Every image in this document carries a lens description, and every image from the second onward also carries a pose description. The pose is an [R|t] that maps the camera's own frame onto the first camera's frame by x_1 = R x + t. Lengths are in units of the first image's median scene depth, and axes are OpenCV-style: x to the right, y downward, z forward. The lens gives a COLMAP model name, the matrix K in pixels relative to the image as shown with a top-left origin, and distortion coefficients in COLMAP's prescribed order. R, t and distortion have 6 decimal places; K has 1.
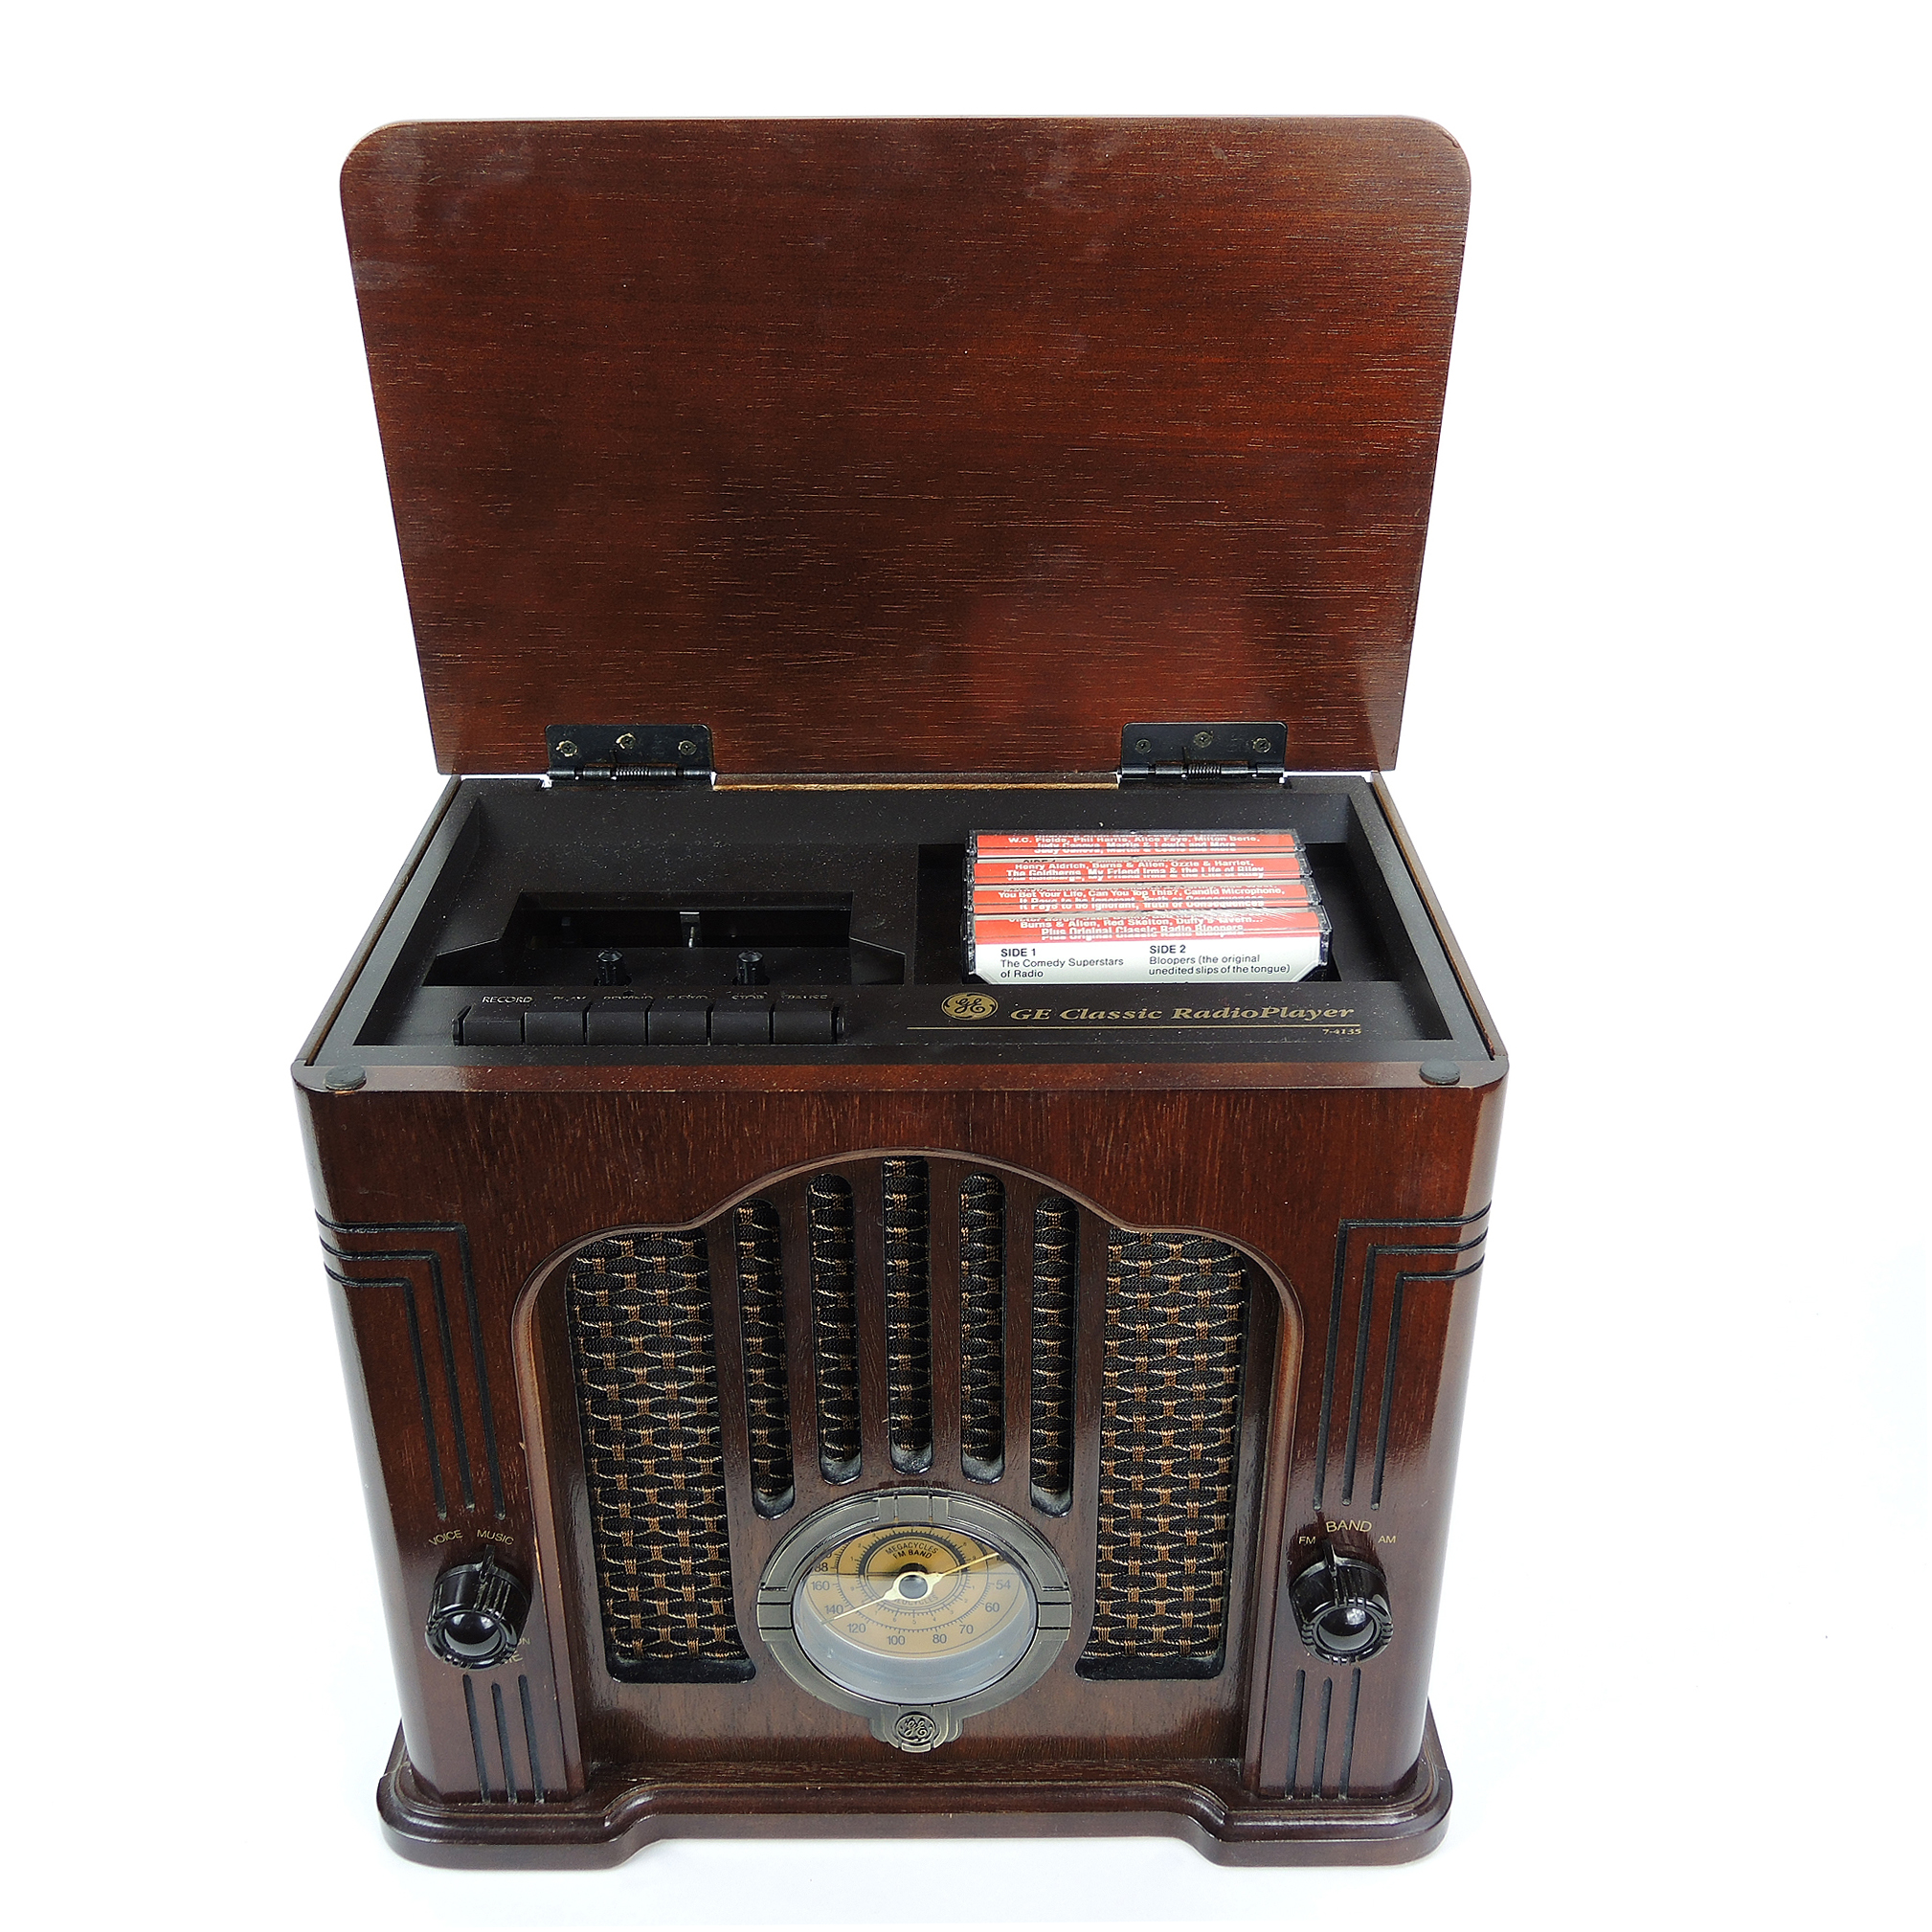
lens RADIAL K [[2191.0, 0, 966.0], [0, 2191.0, 966.0], [0, 0, 1]] dist [-0.037472, 0.078883]
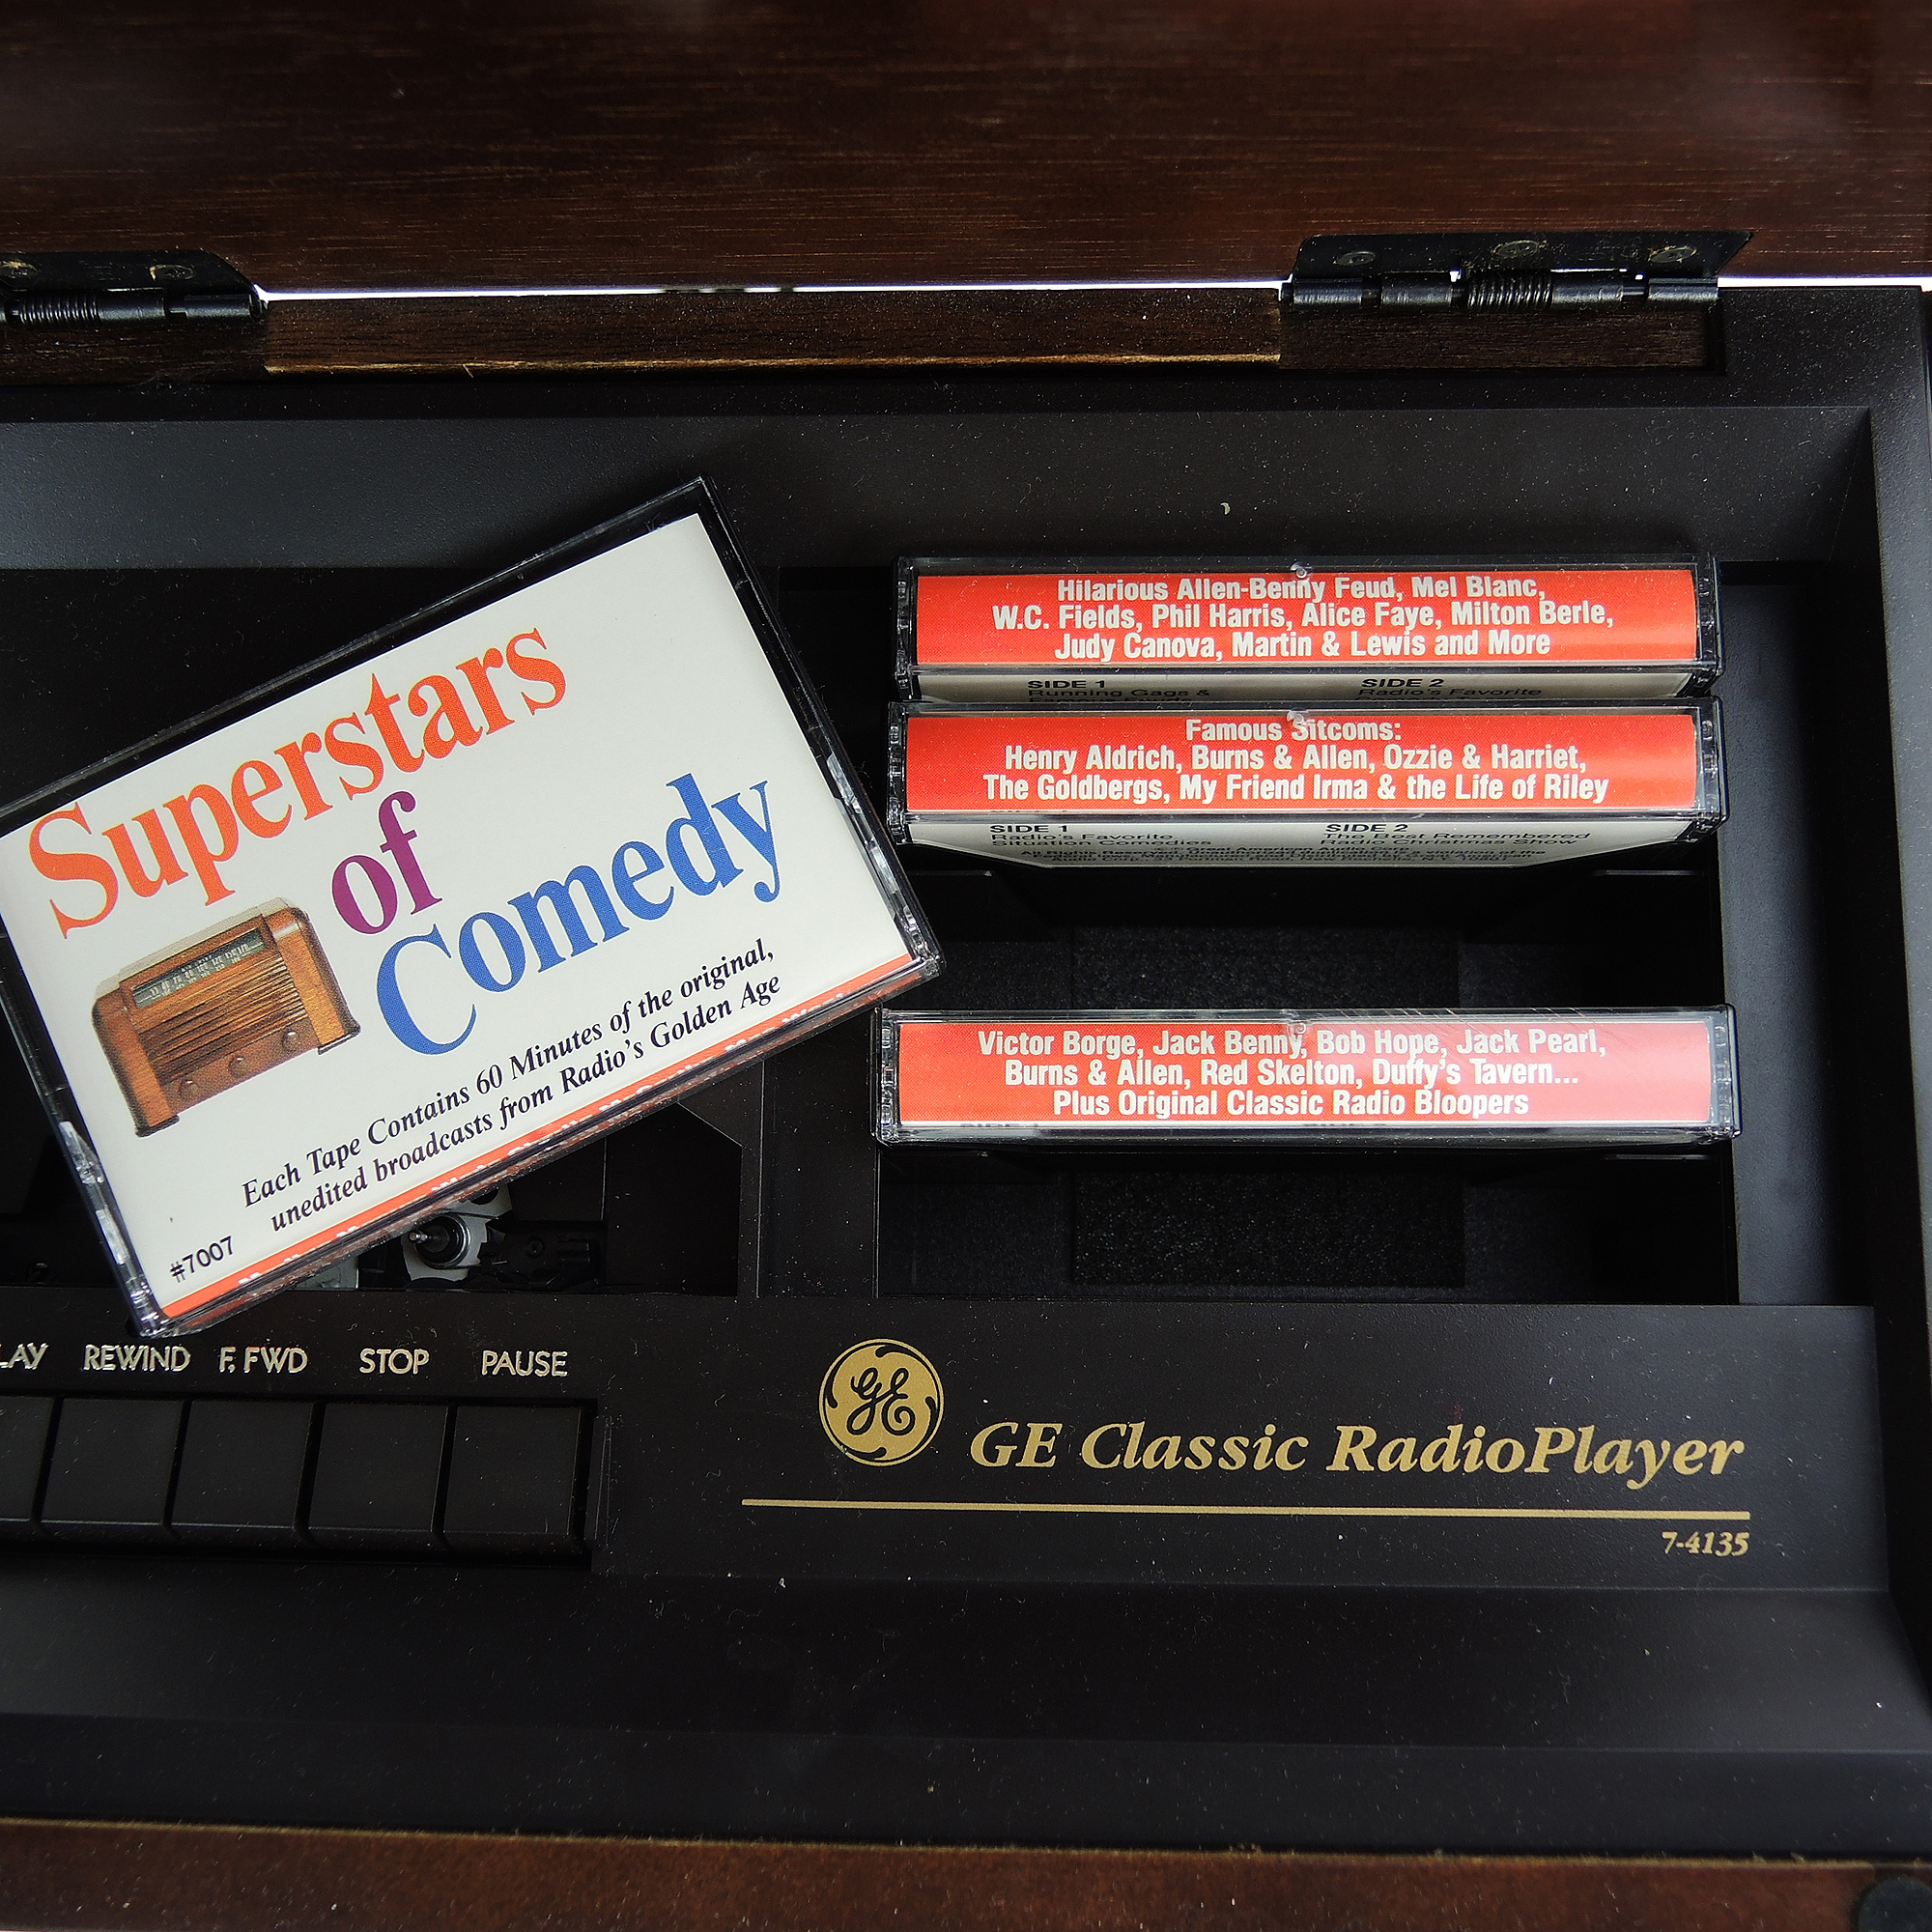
lens RADIAL K [[2197.5, 0, 966.0], [0, 2197.5, 966.0], [0, 0, 1]] dist [-0.040631, 0.062098]
pose [[0.998725, 0.010800, -0.049320, 0.038332], [0.032991, 0.599879, 0.799411, -0.375473], [0.038219, -0.800018, 0.598757, 0.761511]]
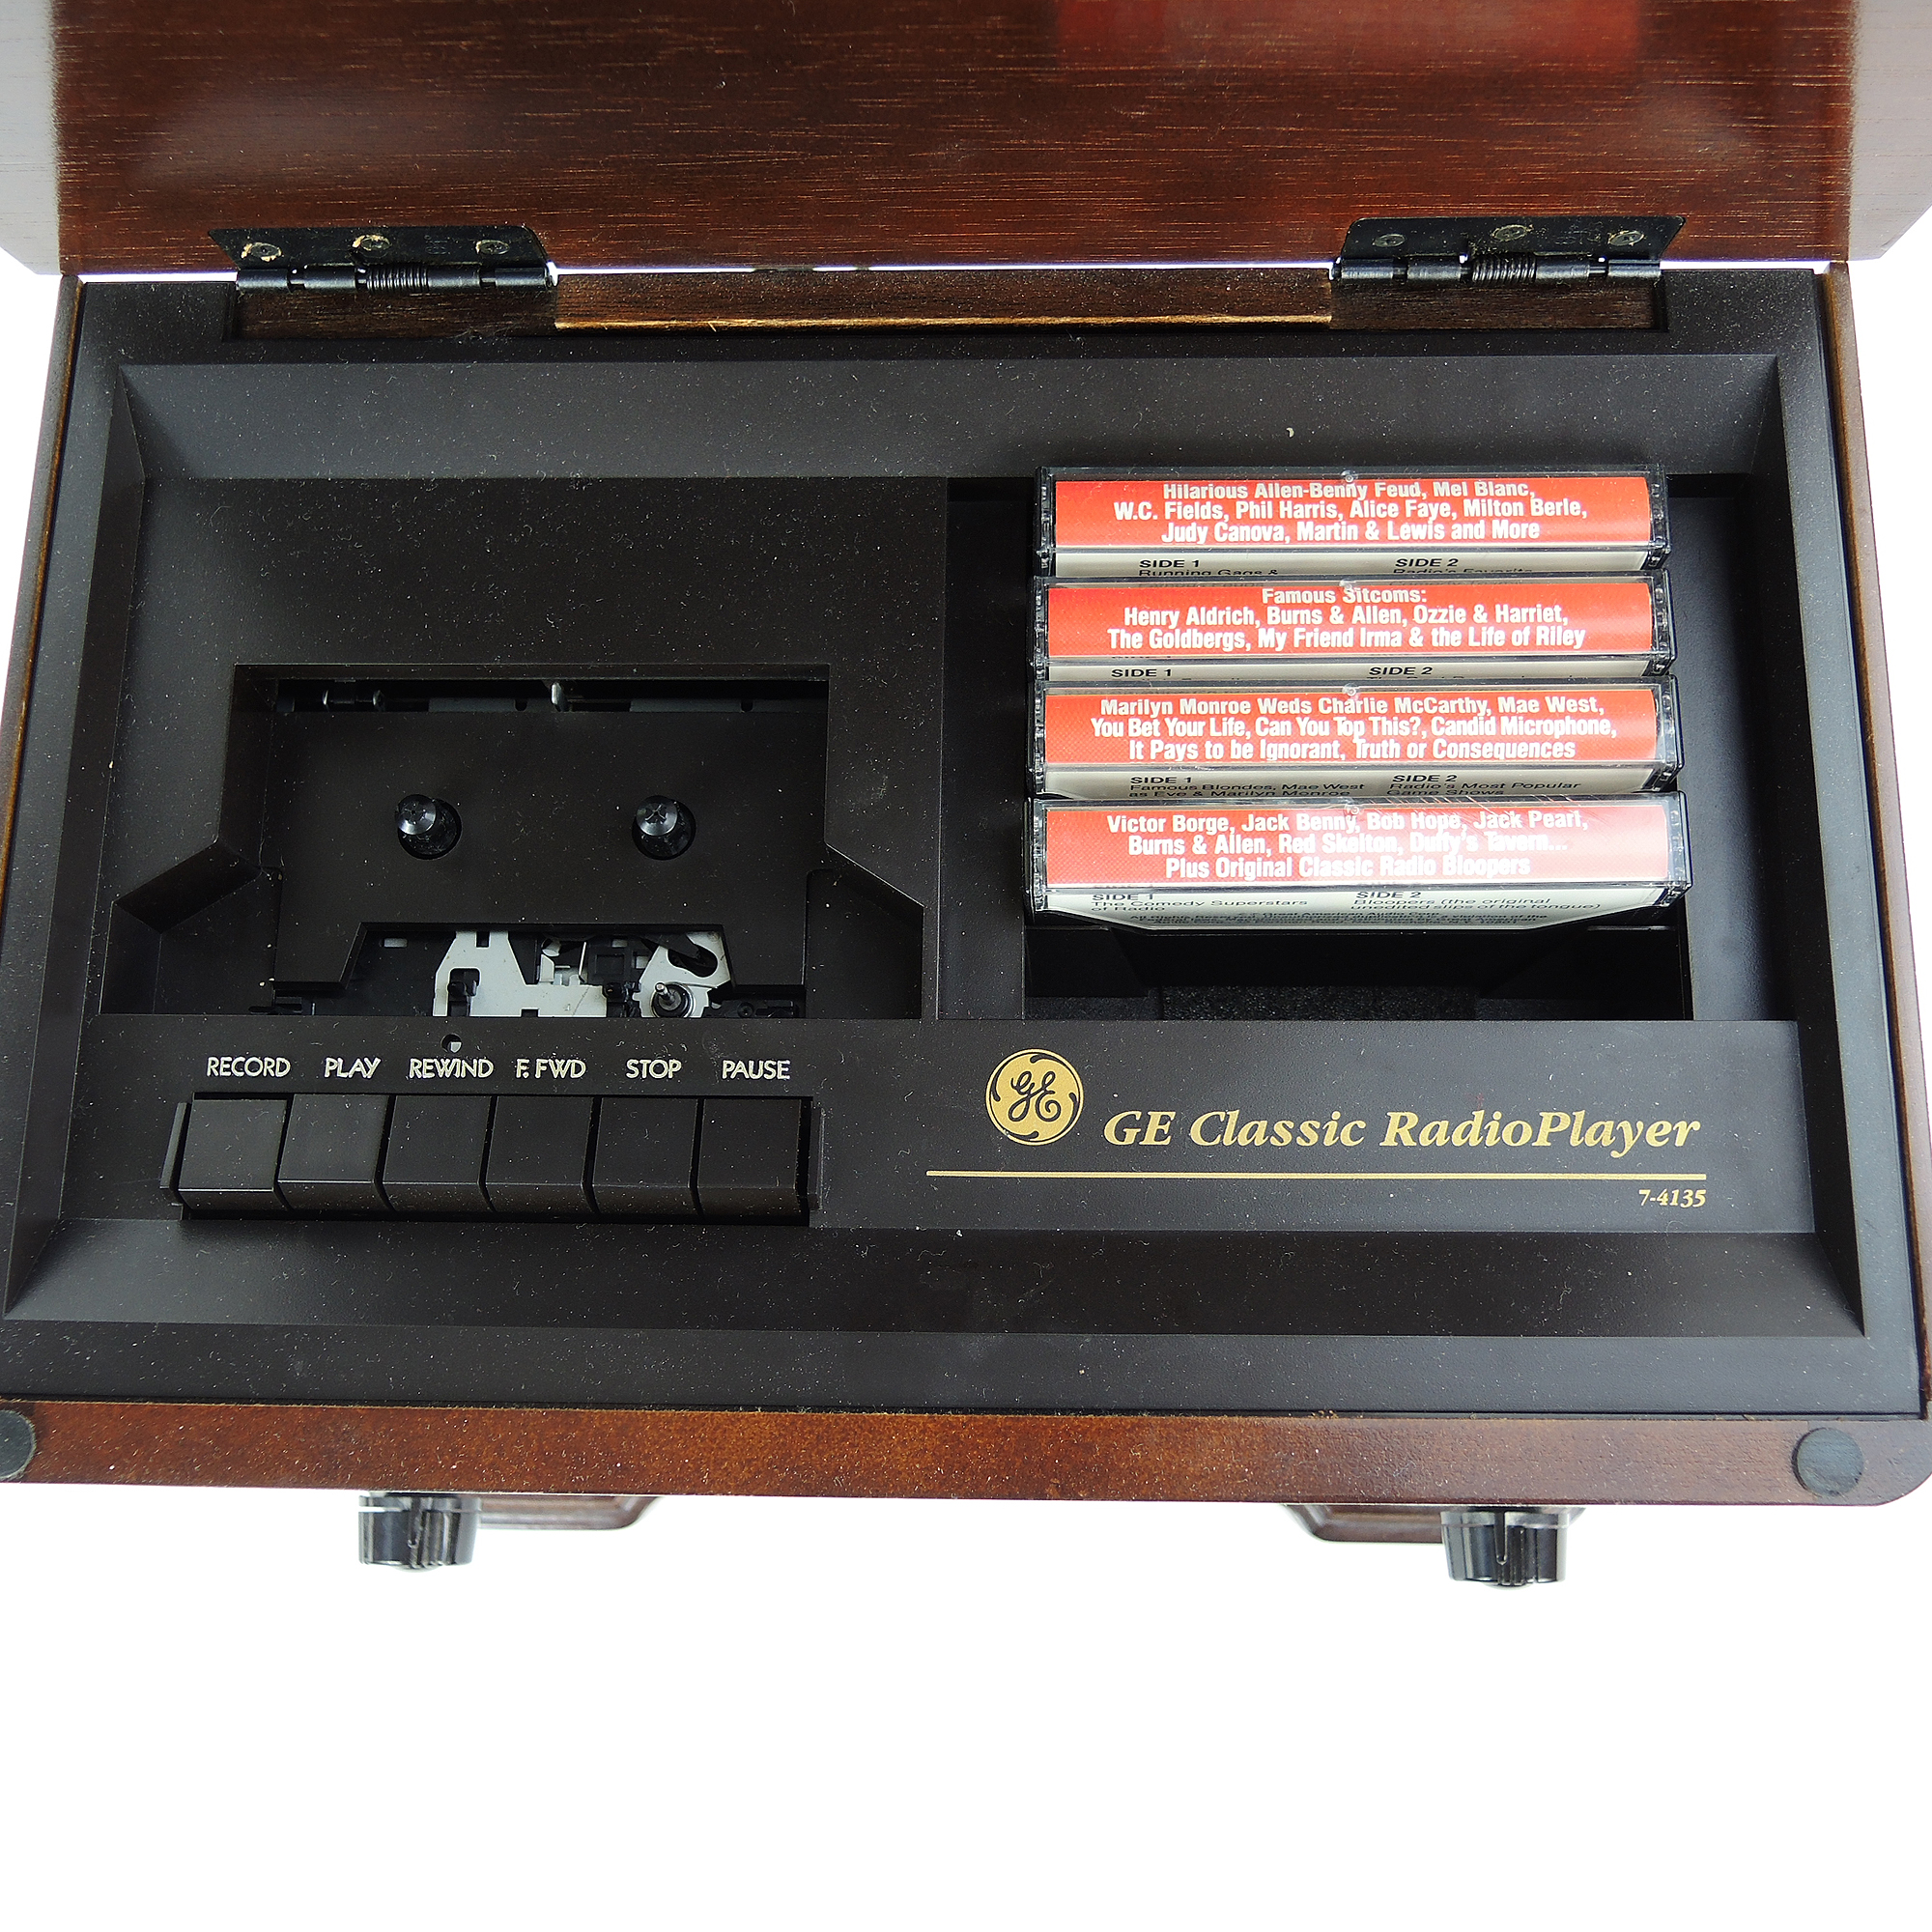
lens RADIAL K [[2191.0, 0, 966.0], [0, 2191.0, 966.0], [0, 0, 1]] dist [-0.037472, 0.078883]
pose [[0.999234, 0.010450, -0.037714, 0.004839], [0.021432, 0.660213, 0.750773, -0.419189], [0.032745, -0.751006, 0.659483, 0.609401]]
